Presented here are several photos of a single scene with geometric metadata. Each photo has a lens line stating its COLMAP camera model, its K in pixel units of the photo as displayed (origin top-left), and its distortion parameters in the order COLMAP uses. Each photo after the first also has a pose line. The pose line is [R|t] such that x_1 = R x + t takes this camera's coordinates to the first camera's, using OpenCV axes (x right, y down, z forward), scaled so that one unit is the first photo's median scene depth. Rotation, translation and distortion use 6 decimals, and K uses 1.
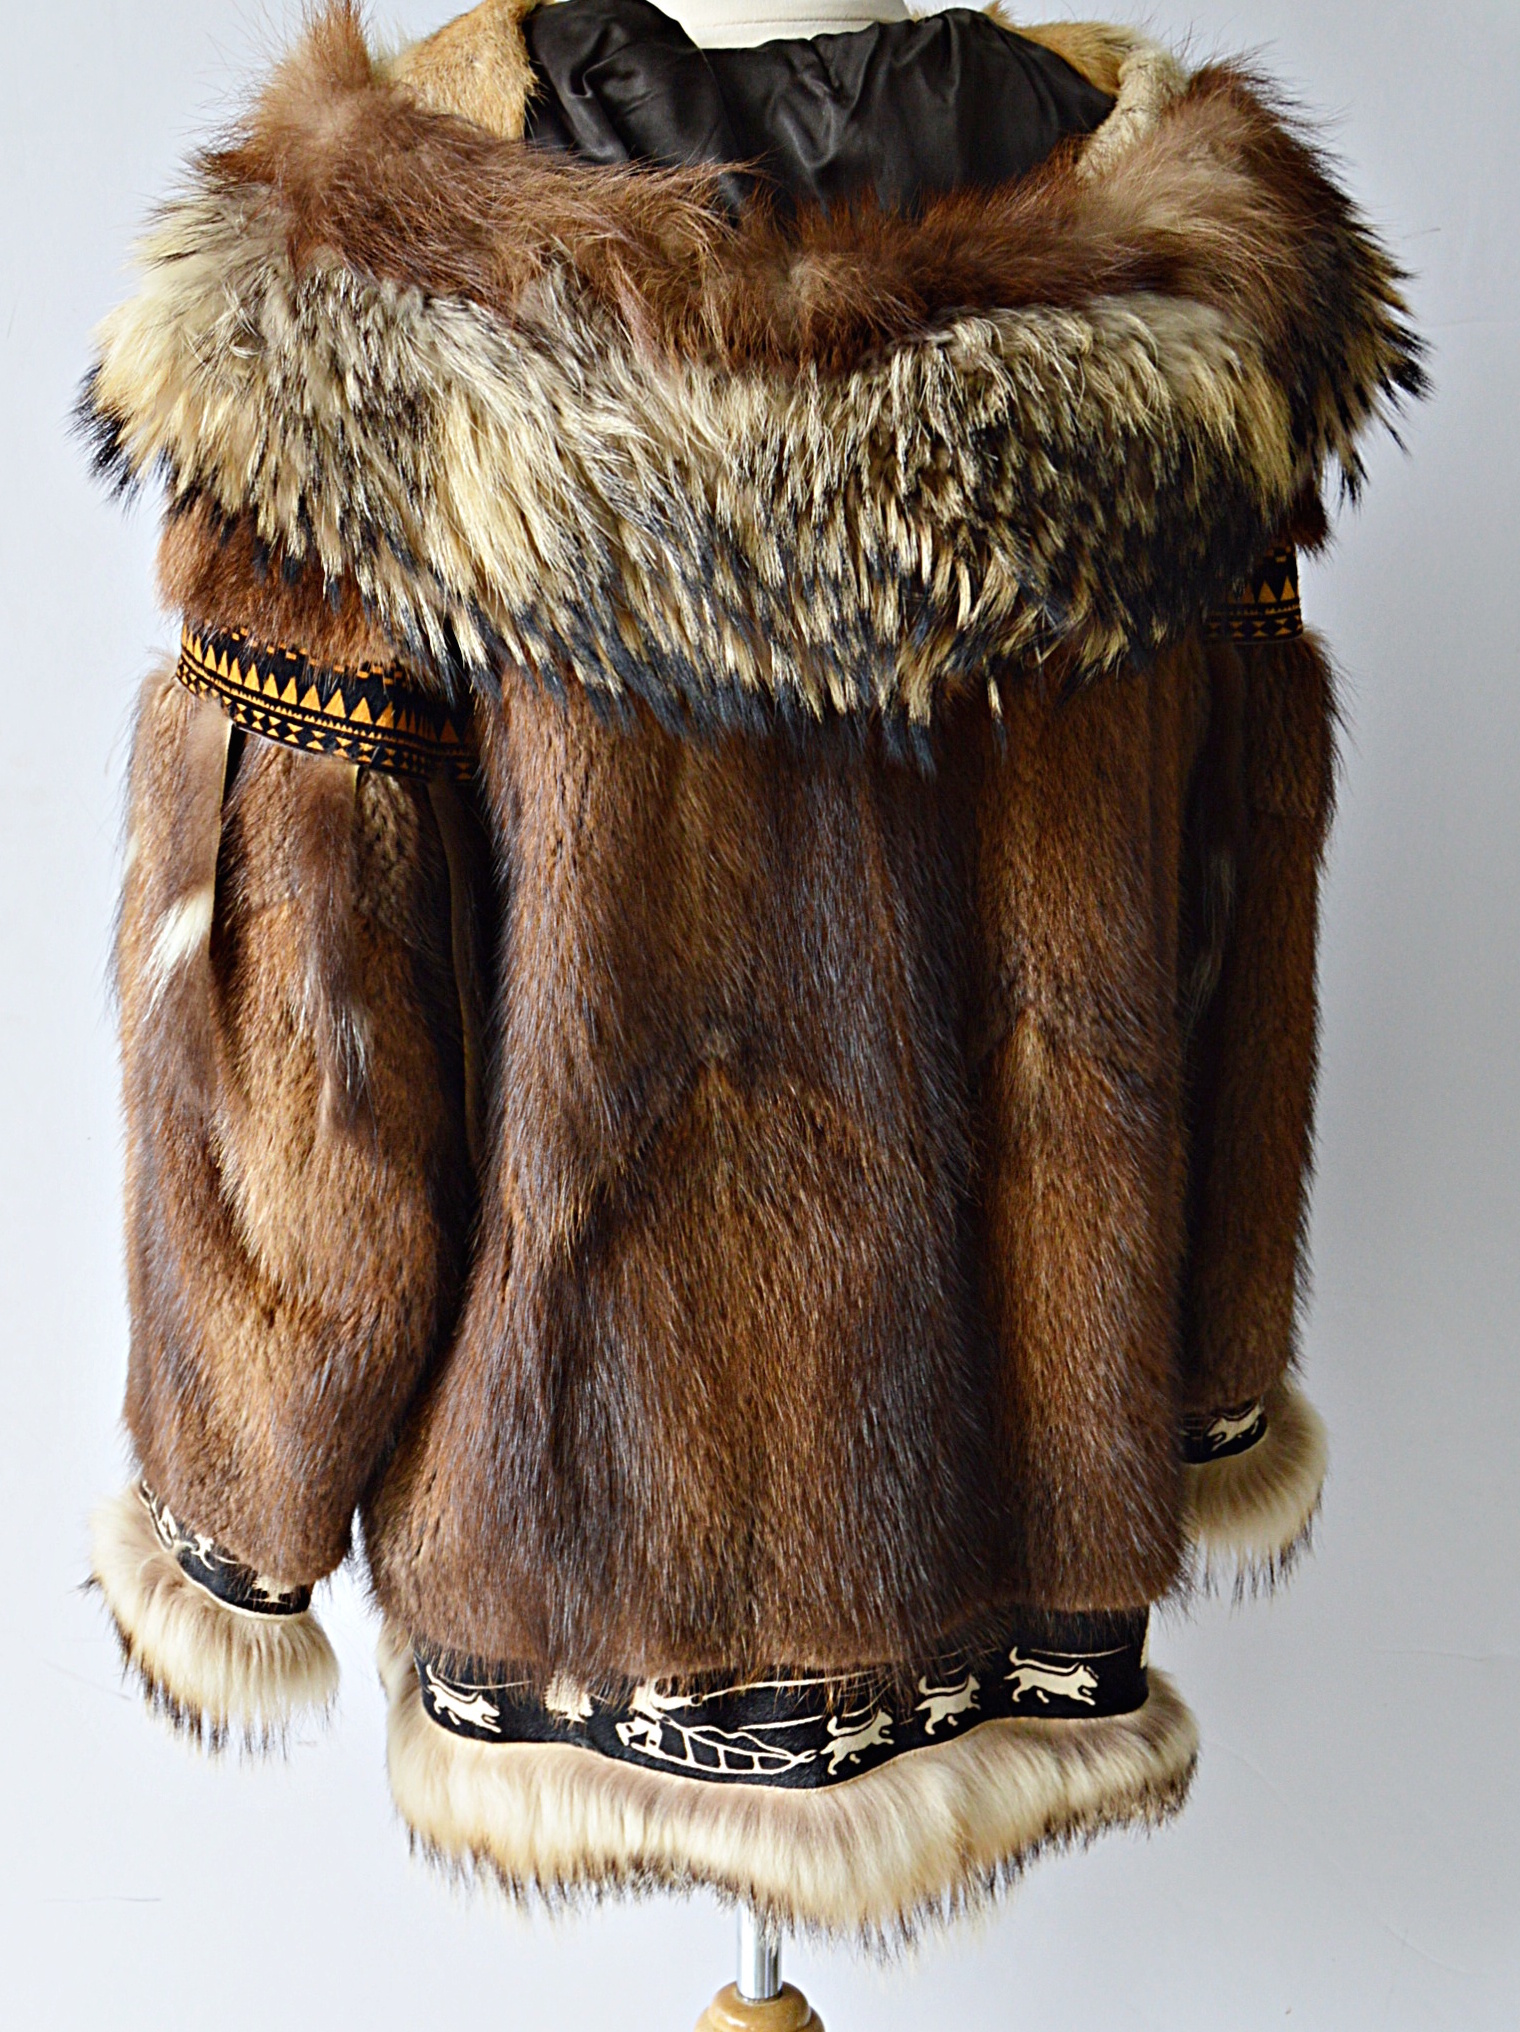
lens RADIAL K [[2323.7, 0, 760.0], [0, 2323.7, 1016.0], [0, 0, 1]] dist [-0.003626, 0.026511]
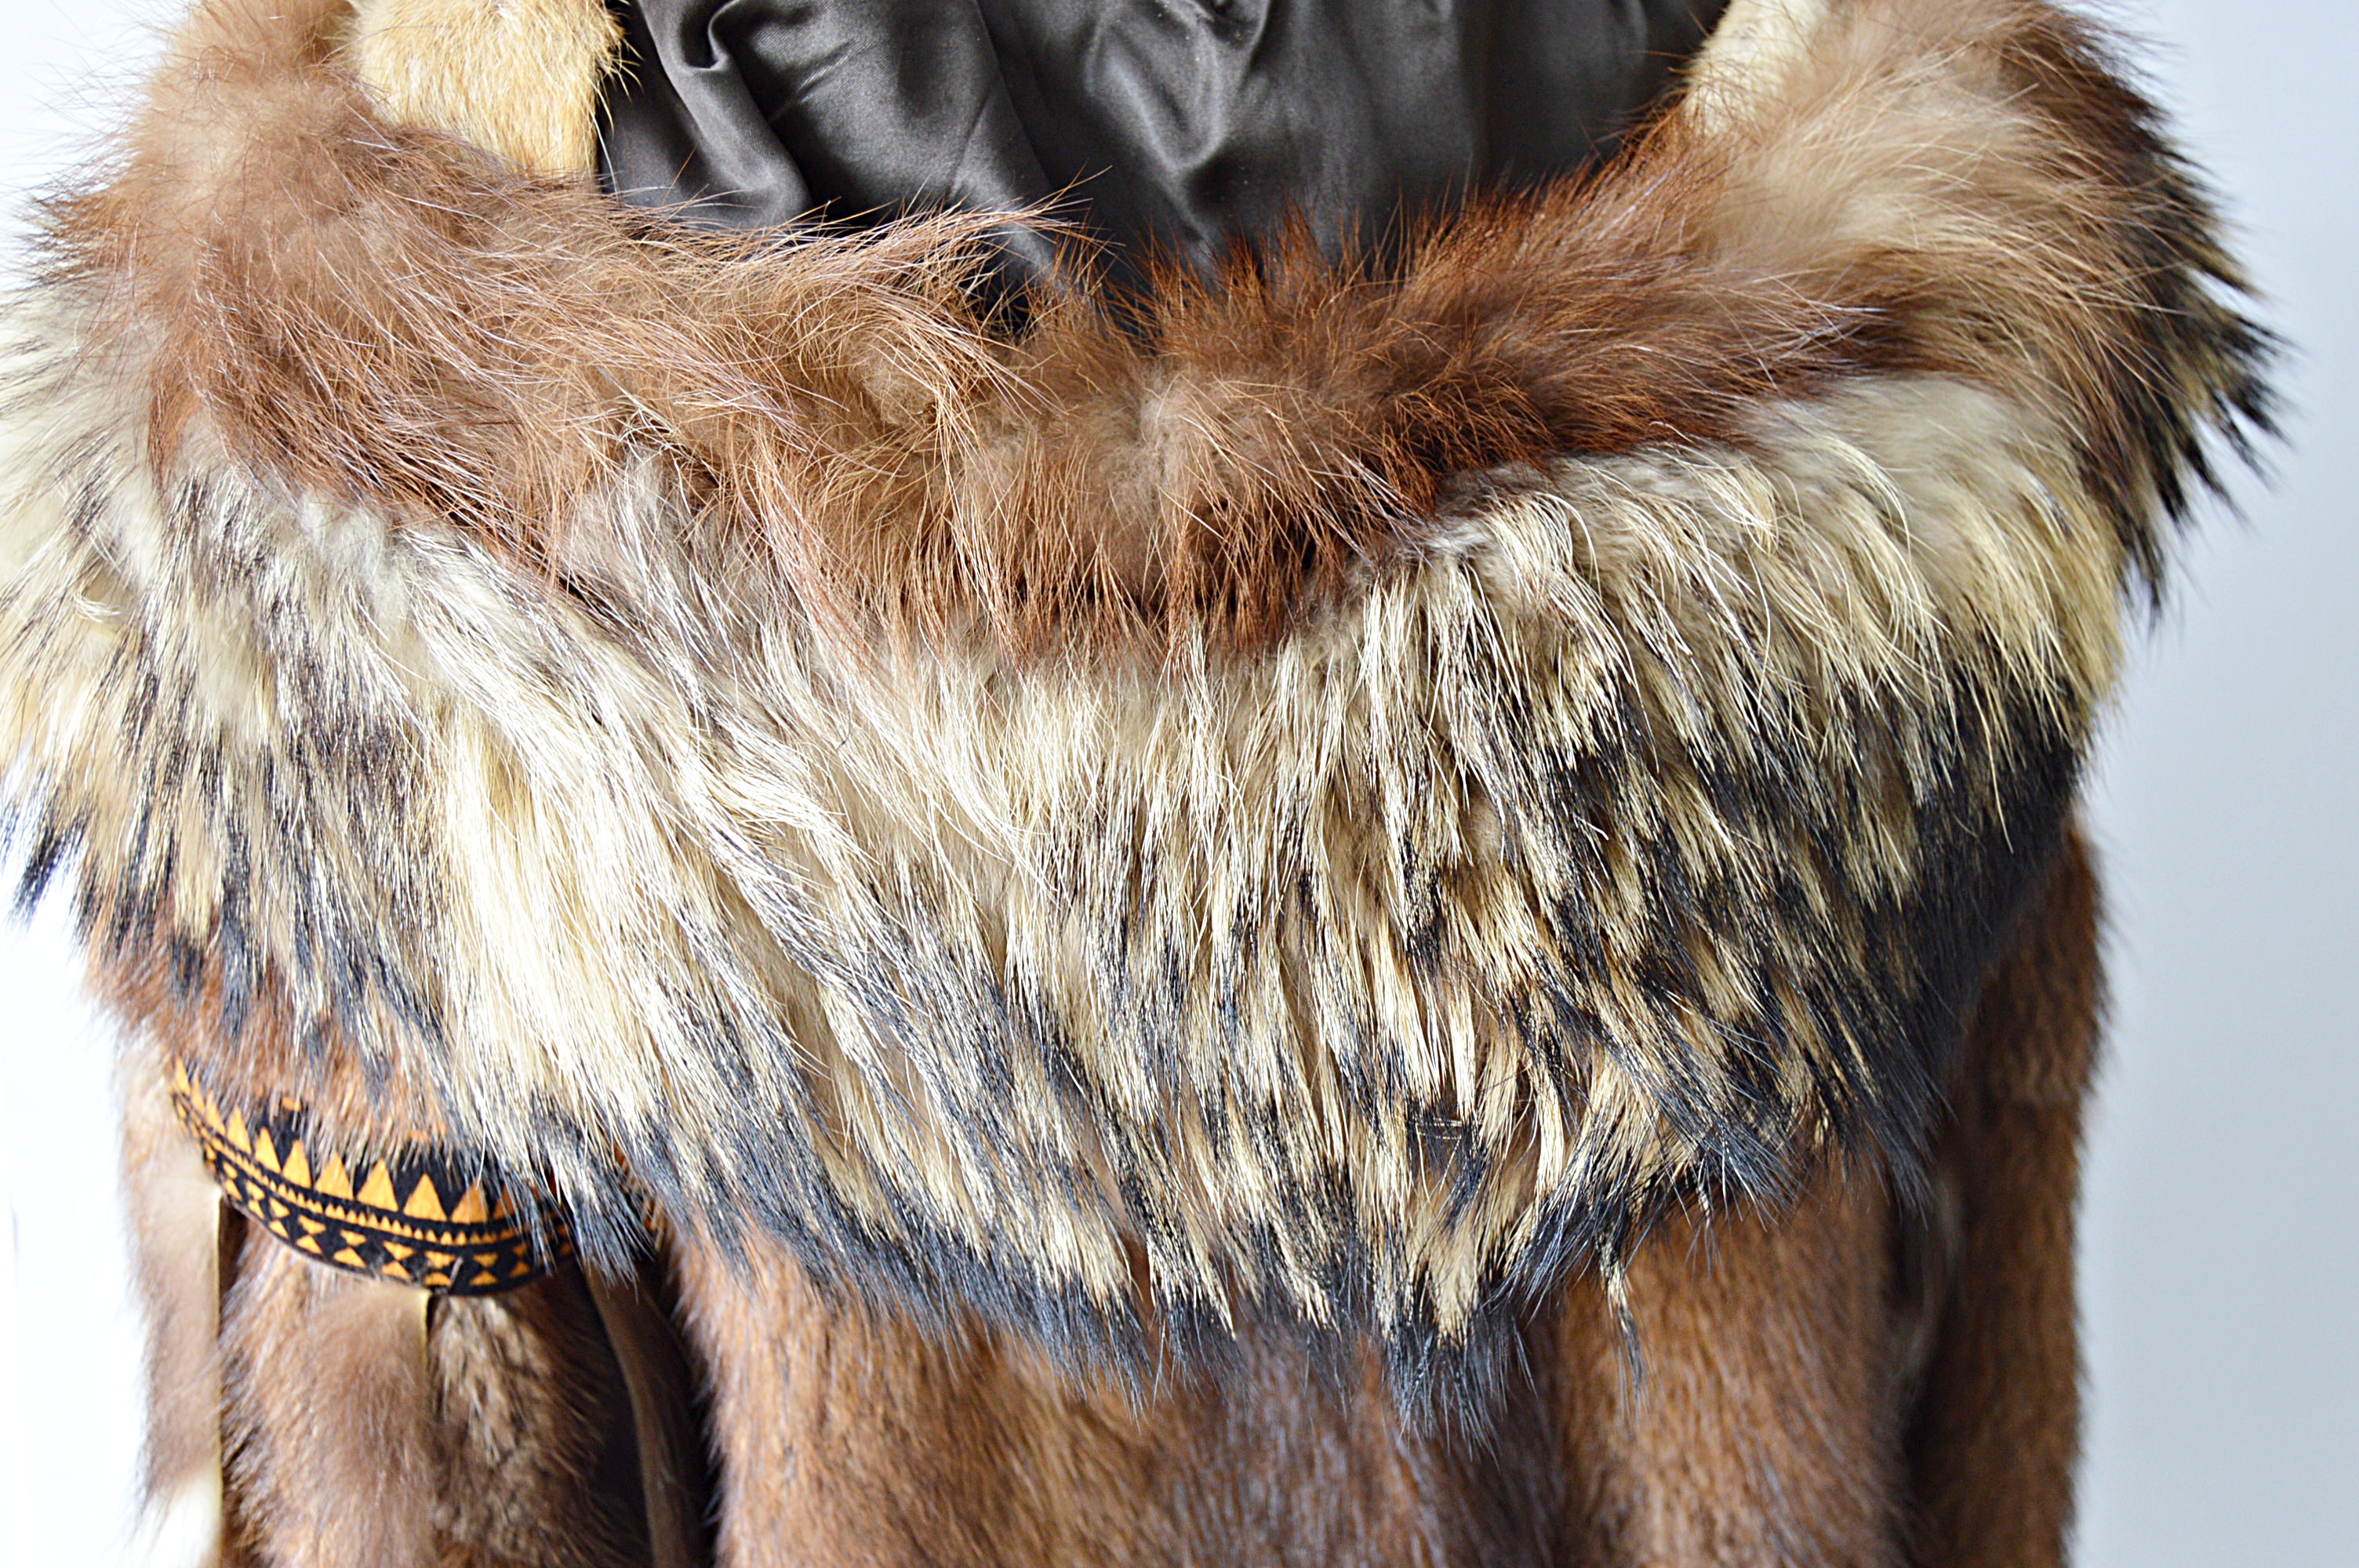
lens RADIAL K [[2173.1, 0, 1179.5], [0, 2173.1, 784.0], [0, 0, 1]] dist [-0.006764, 0.002101]
pose [[0.997827, -0.057465, -0.032227, 0.031637], [0.058591, 0.997663, 0.035145, -0.263408], [0.030132, -0.036957, 0.998862, 0.555047]]
